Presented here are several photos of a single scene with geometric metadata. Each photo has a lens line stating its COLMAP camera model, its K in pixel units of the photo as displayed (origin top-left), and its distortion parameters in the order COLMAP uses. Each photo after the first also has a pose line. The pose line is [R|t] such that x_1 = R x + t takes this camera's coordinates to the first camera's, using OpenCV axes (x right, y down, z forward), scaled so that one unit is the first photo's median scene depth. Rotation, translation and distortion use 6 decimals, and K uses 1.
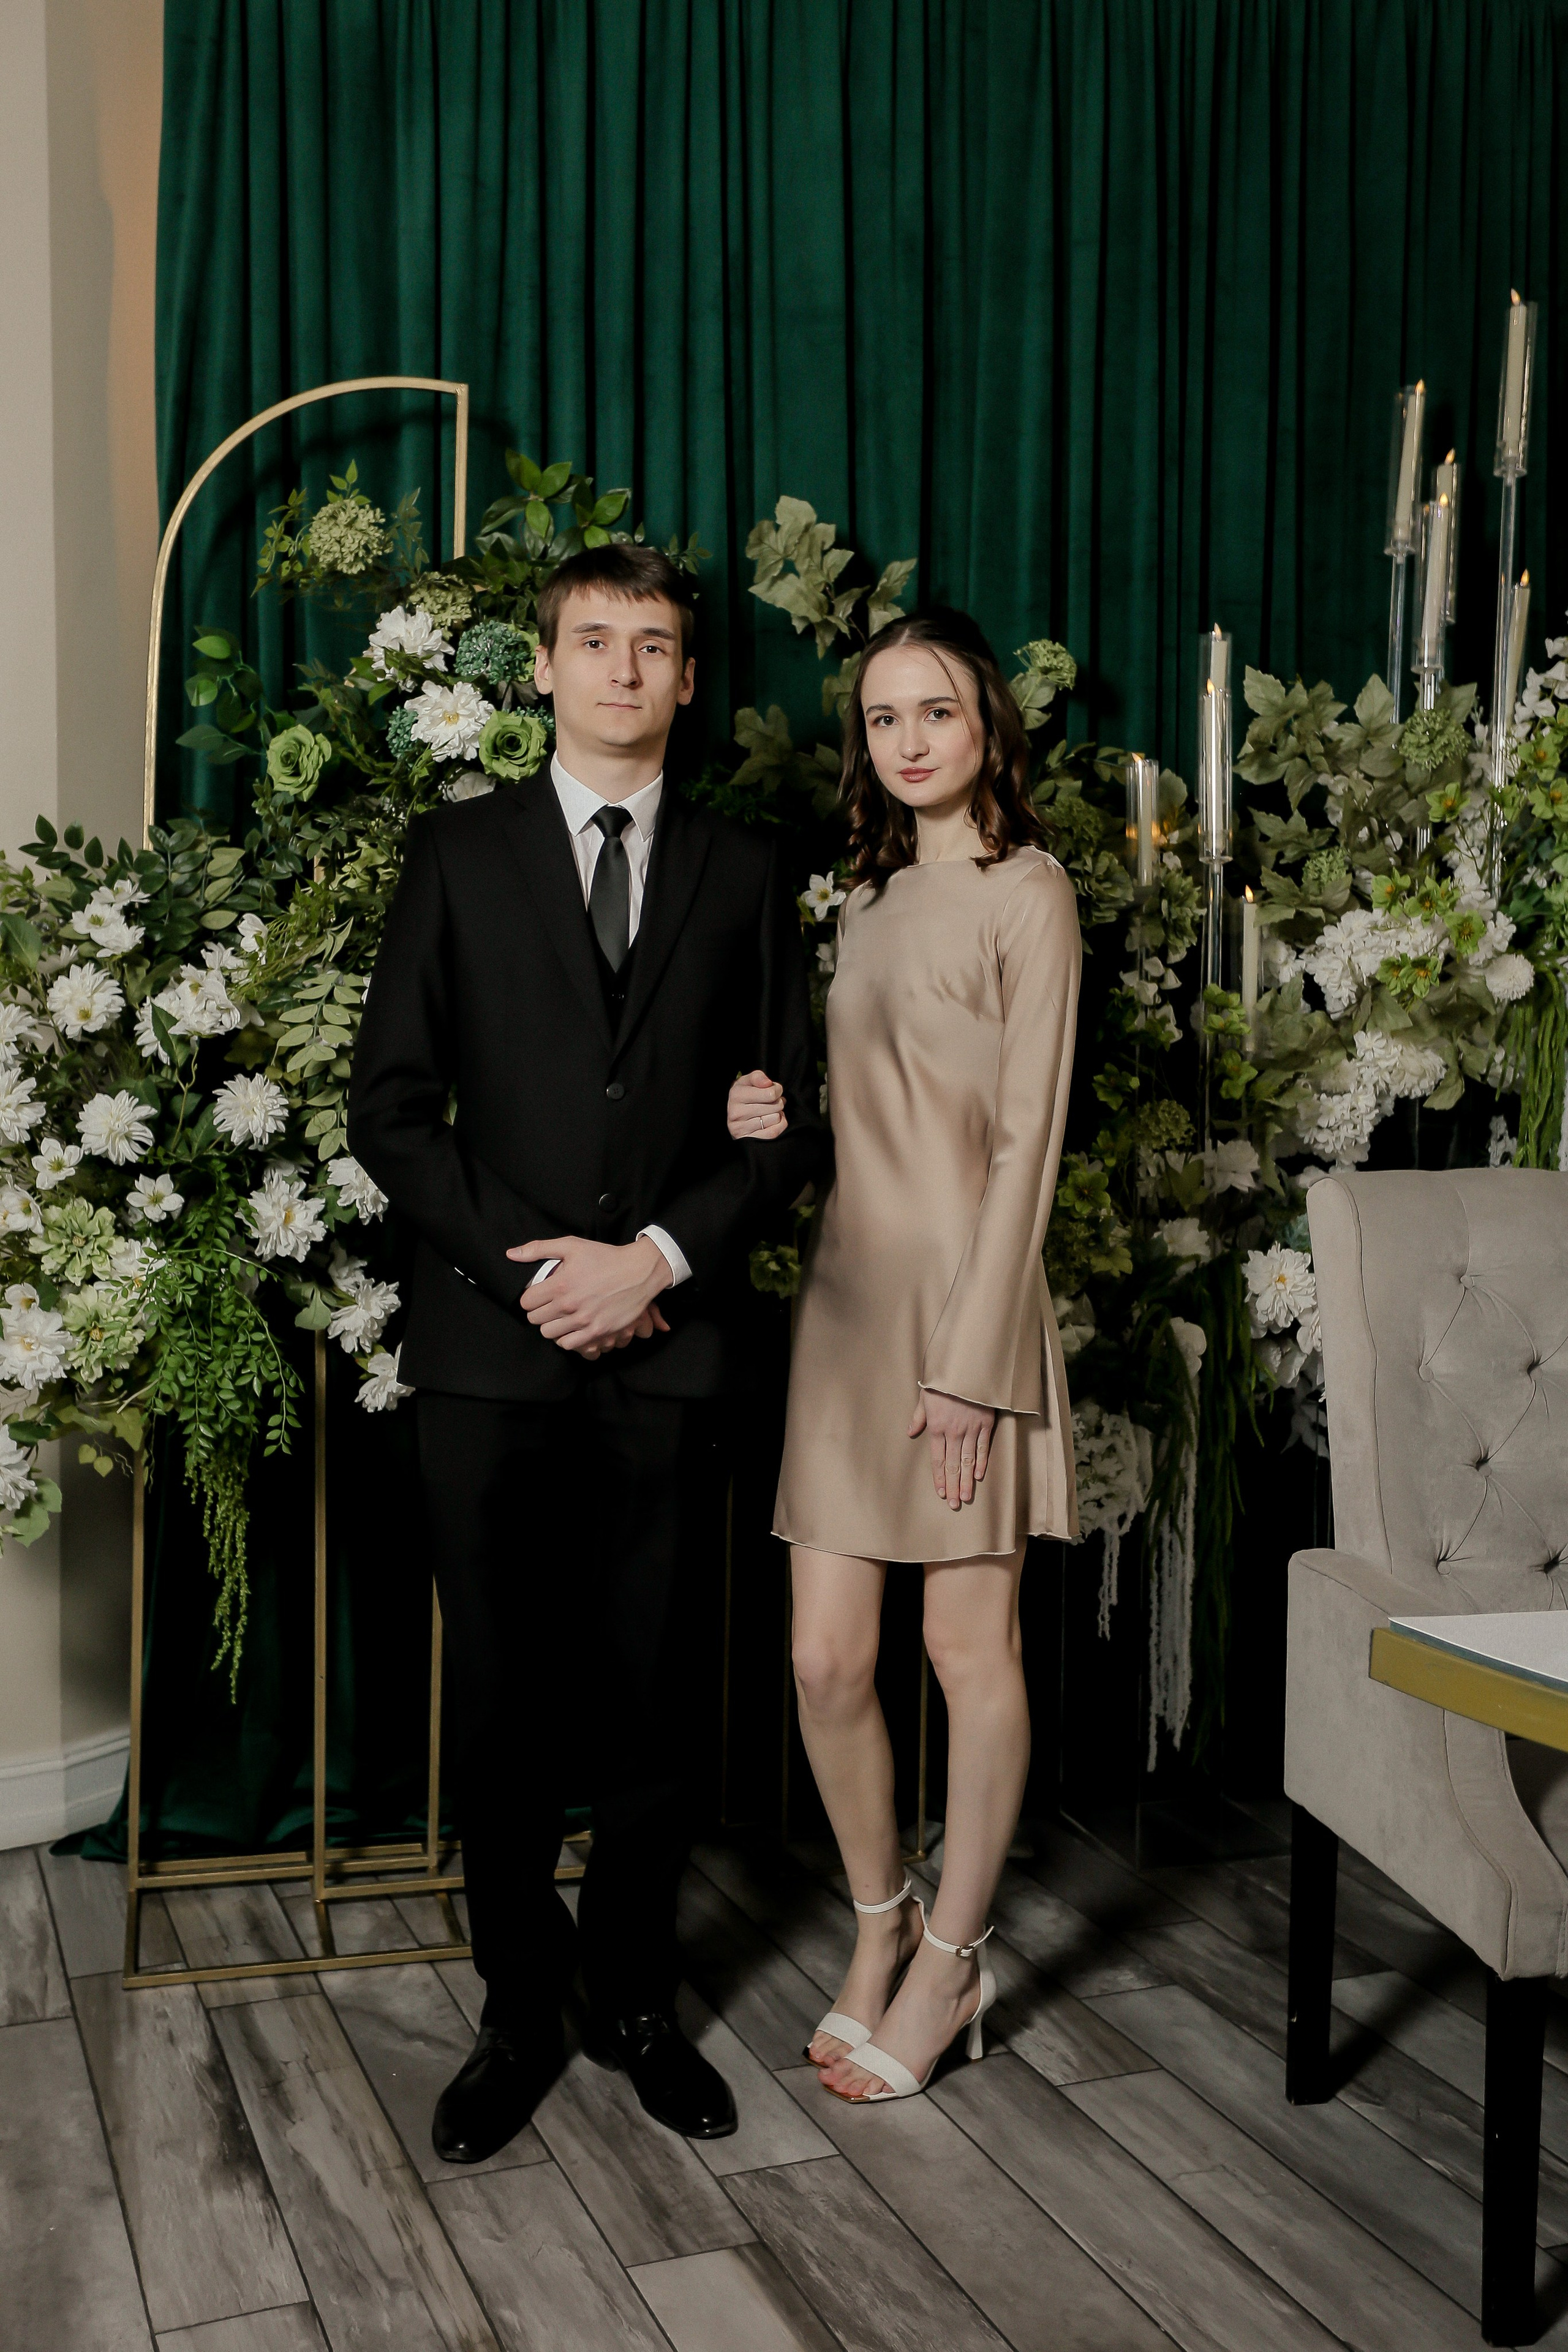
lens RADIAL K [[2382.4, 0, 803.0], [0, 2382.4, 1159.3], [0, 0, 1]] dist [0.032567, 0.000000]
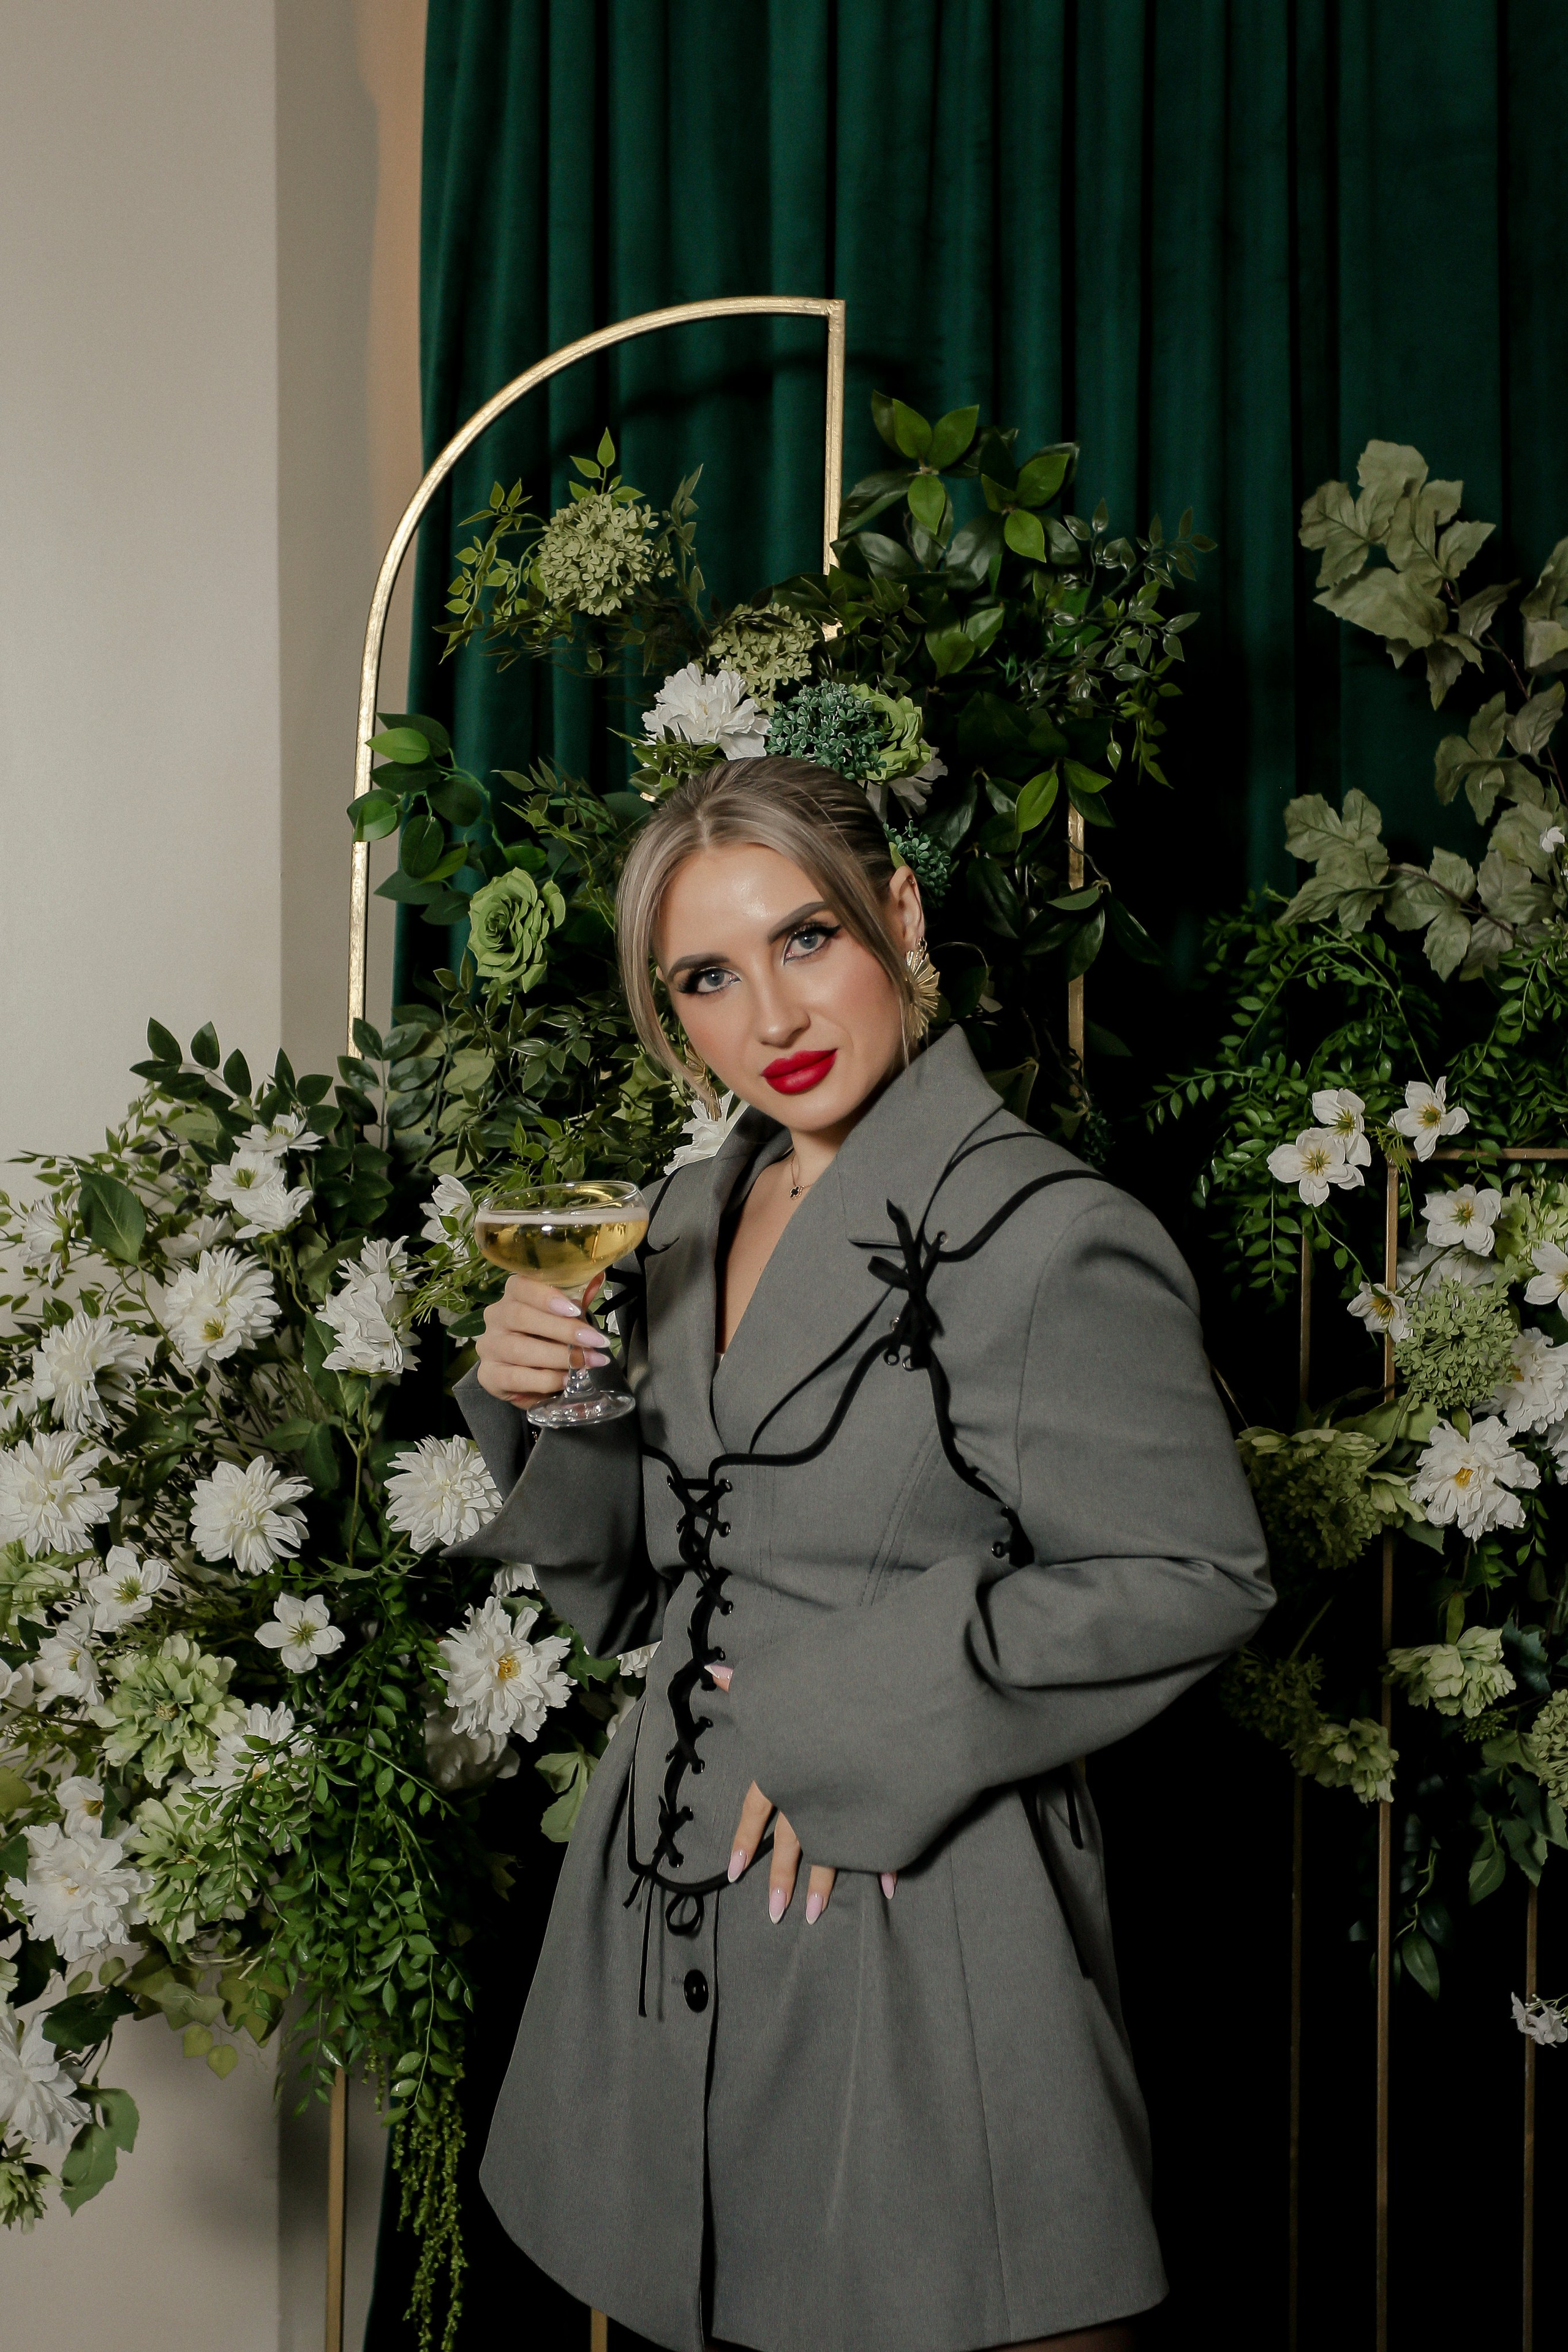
lens RADIAL K [[2707.6, 0, 795.6], [0, 2707.6, 1171.1], [0, 0, 1]] dist [0.044571, 0.000000]
pose [[0.960720, -0.000715, -0.277519, 0.045833], [-0.008021, 0.999507, -0.030342, -0.080059], [0.277404, 0.031376, 0.960241, 0.341590]]
